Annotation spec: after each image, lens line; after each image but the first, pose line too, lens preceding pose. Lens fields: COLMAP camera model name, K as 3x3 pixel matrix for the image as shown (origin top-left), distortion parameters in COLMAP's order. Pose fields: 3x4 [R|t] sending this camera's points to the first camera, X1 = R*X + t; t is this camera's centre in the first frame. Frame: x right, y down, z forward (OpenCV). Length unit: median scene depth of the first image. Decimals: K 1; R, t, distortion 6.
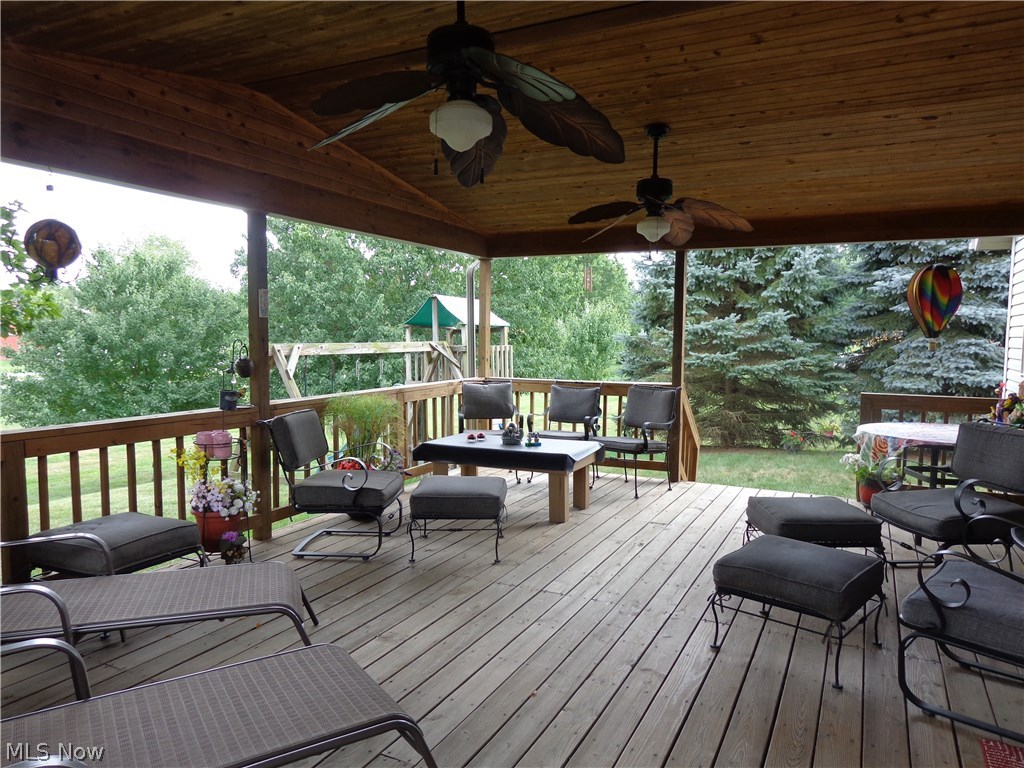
lens RADIAL K [[724.2, 0, 511.7], [0, 724.2, 389.0], [0, 0, 1]] dist [0.005676, 0.007868]
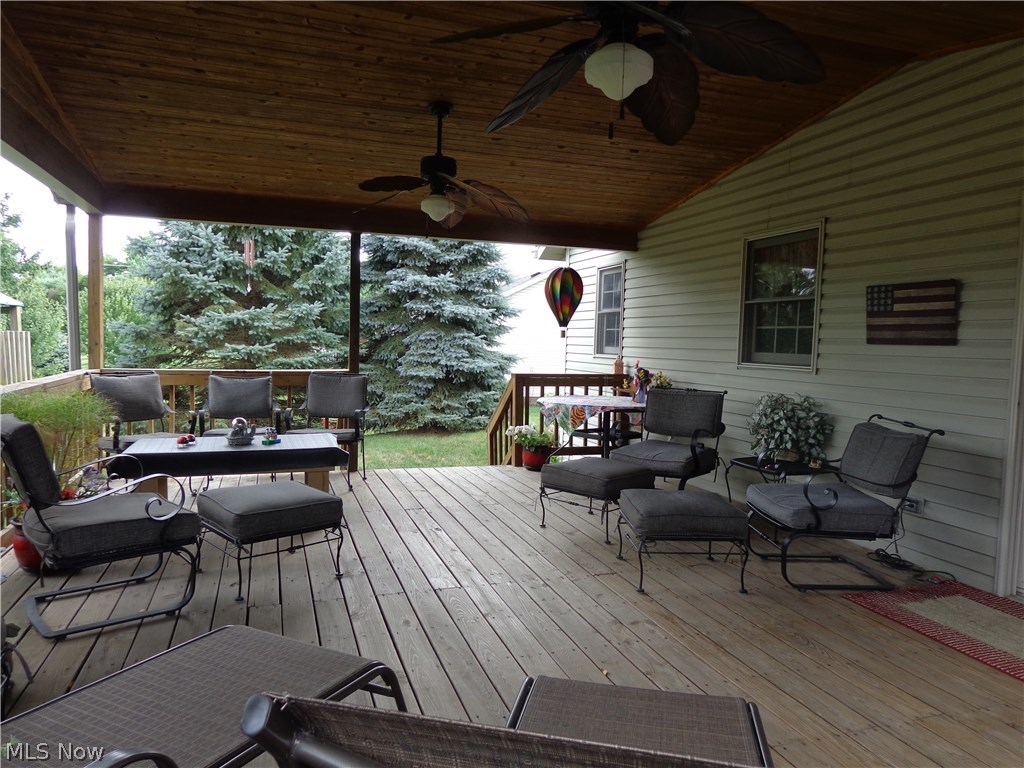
lens RADIAL K [[724.2, 0, 513.2], [0, 724.2, 383.8], [0, 0, 1]] dist [0.005676, 0.007868]
pose [[0.706703, -0.035257, 0.706631, -0.168059], [0.037417, 0.999222, 0.012435, 0.003852], [-0.706520, 0.017652, 0.707473, 0.090255]]
